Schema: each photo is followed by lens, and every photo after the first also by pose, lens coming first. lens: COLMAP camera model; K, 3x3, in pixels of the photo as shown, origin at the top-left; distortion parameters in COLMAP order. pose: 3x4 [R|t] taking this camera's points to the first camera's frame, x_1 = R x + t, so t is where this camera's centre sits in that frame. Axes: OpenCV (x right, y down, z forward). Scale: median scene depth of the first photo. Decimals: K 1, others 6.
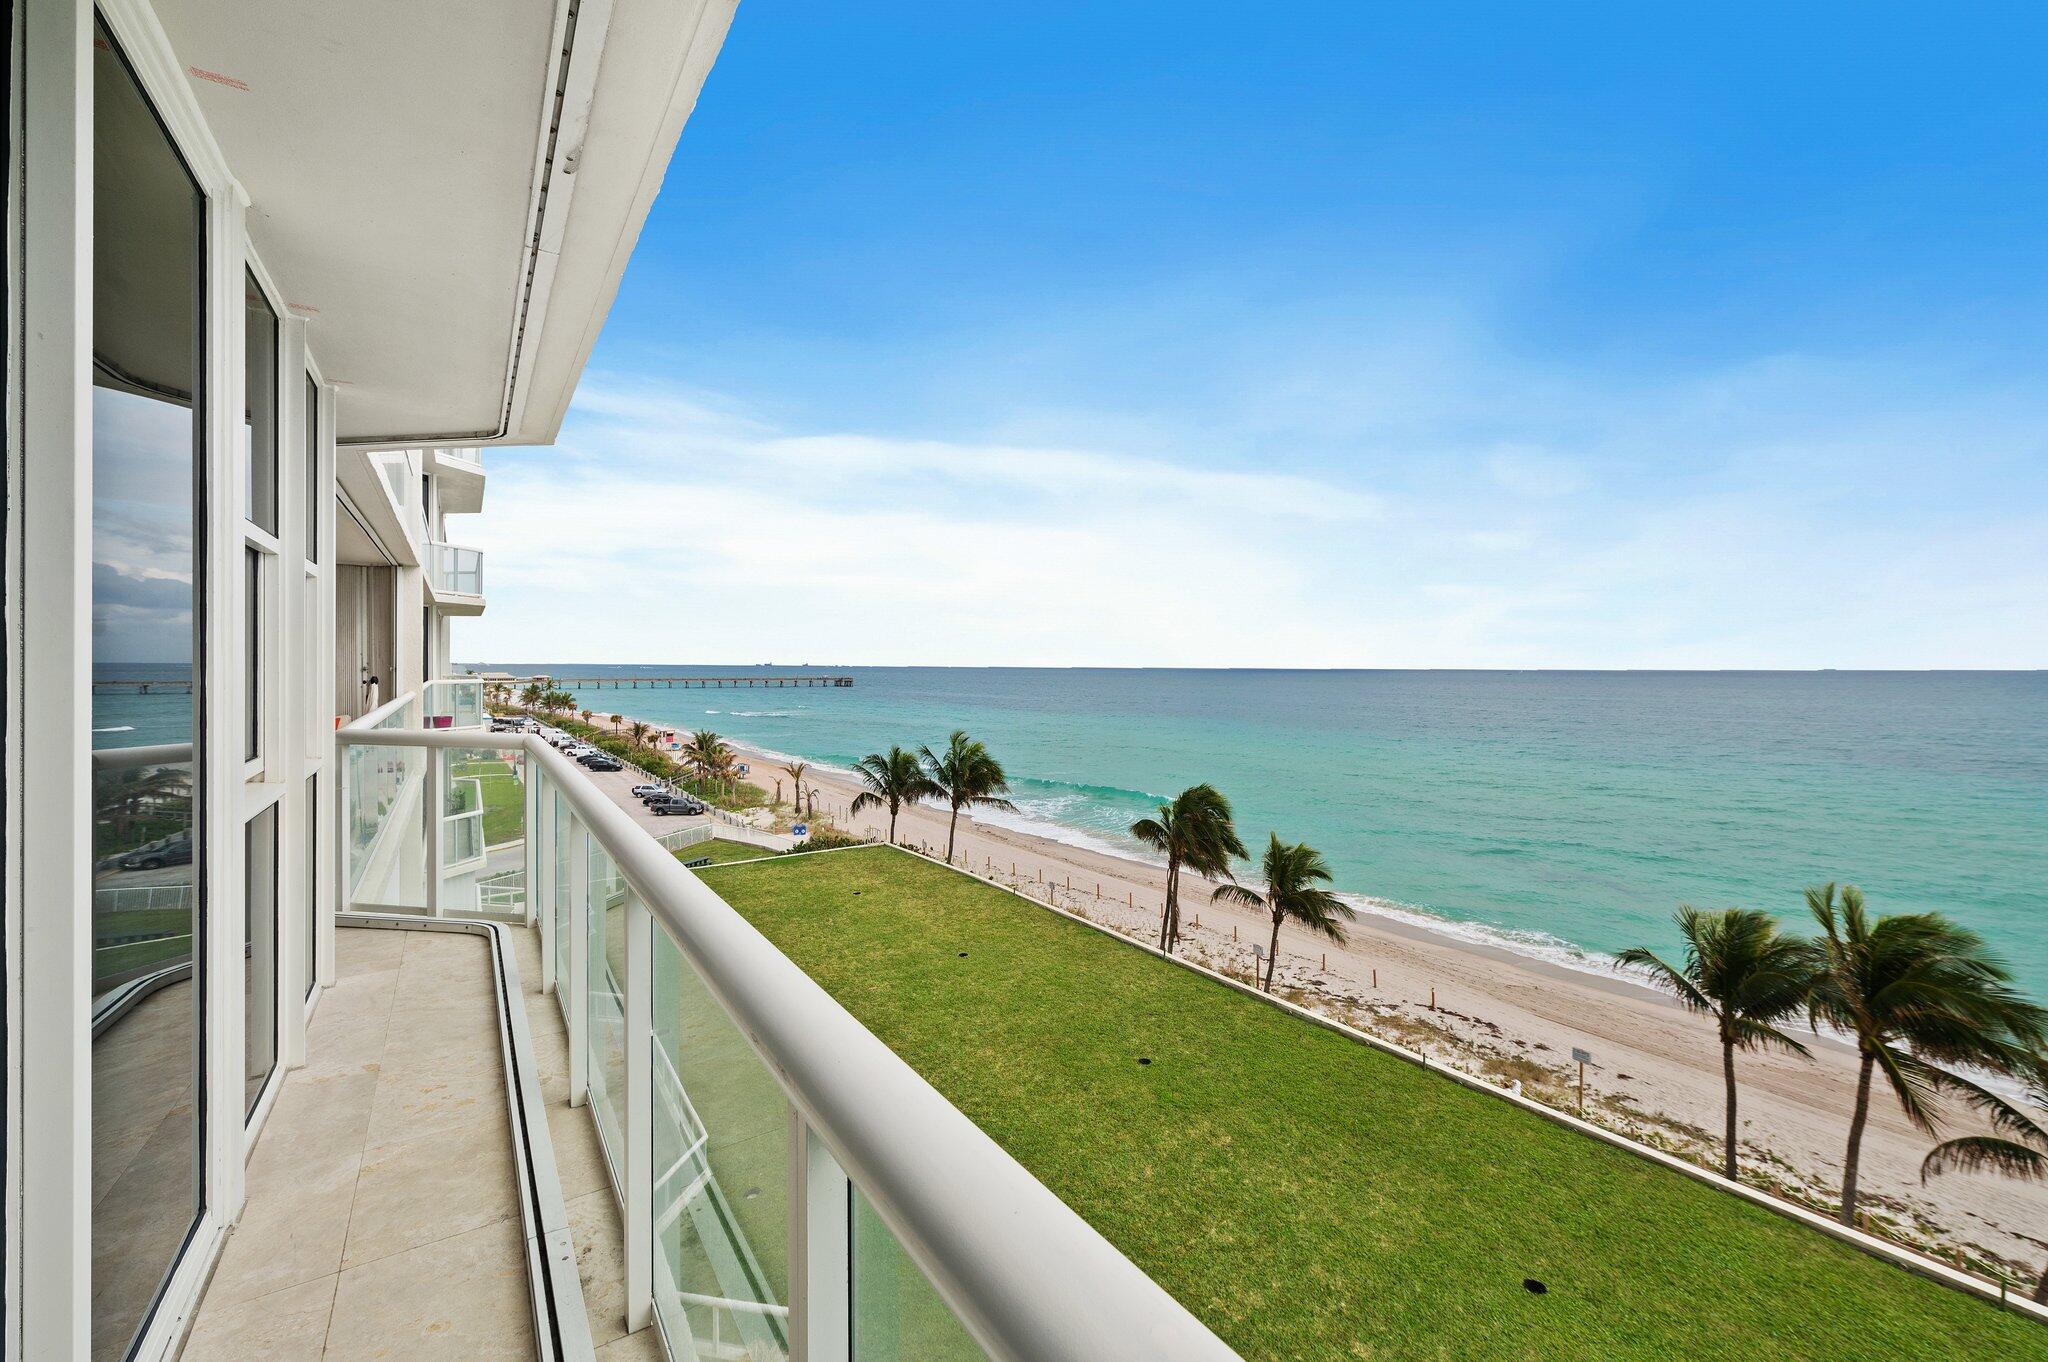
lens RADIAL K [[838.6, 0, 1024.0], [0, 838.6, 681.0], [0, 0, 1]] dist [-0.004290, -0.003355]
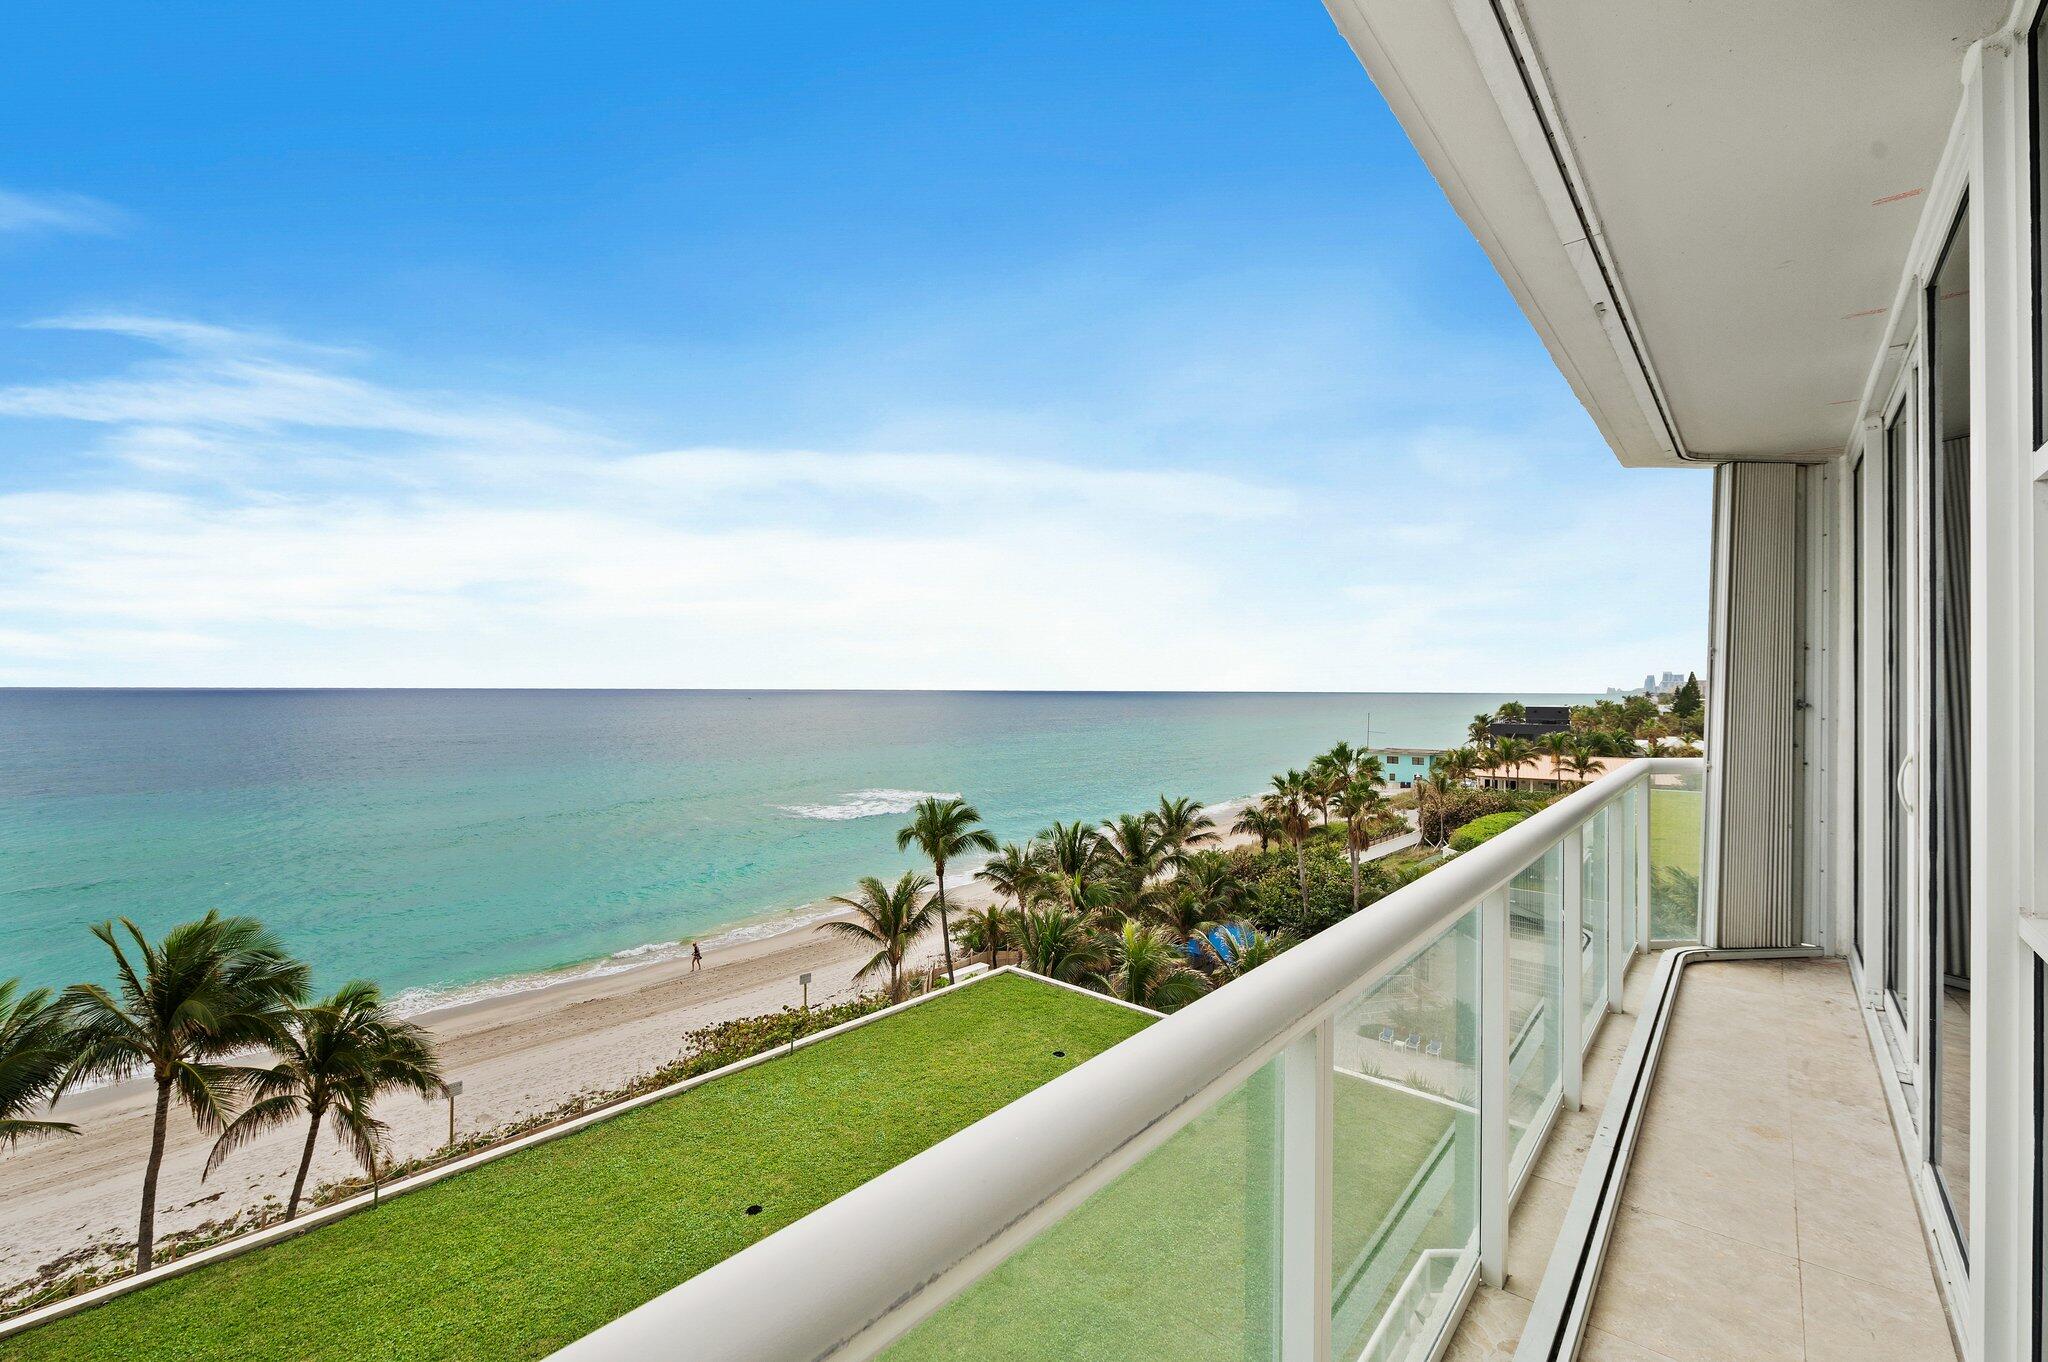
lens RADIAL K [[816.2, 0, 1028.8], [0, 816.2, 672.8], [0, 0, 1]] dist [-0.016839, 0.002121]
pose [[-0.236535, 0.014322, 0.971518, -0.158938], [0.022709, 0.999700, -0.009209, -0.004437], [-0.971358, 0.019884, -0.236789, 0.217879]]
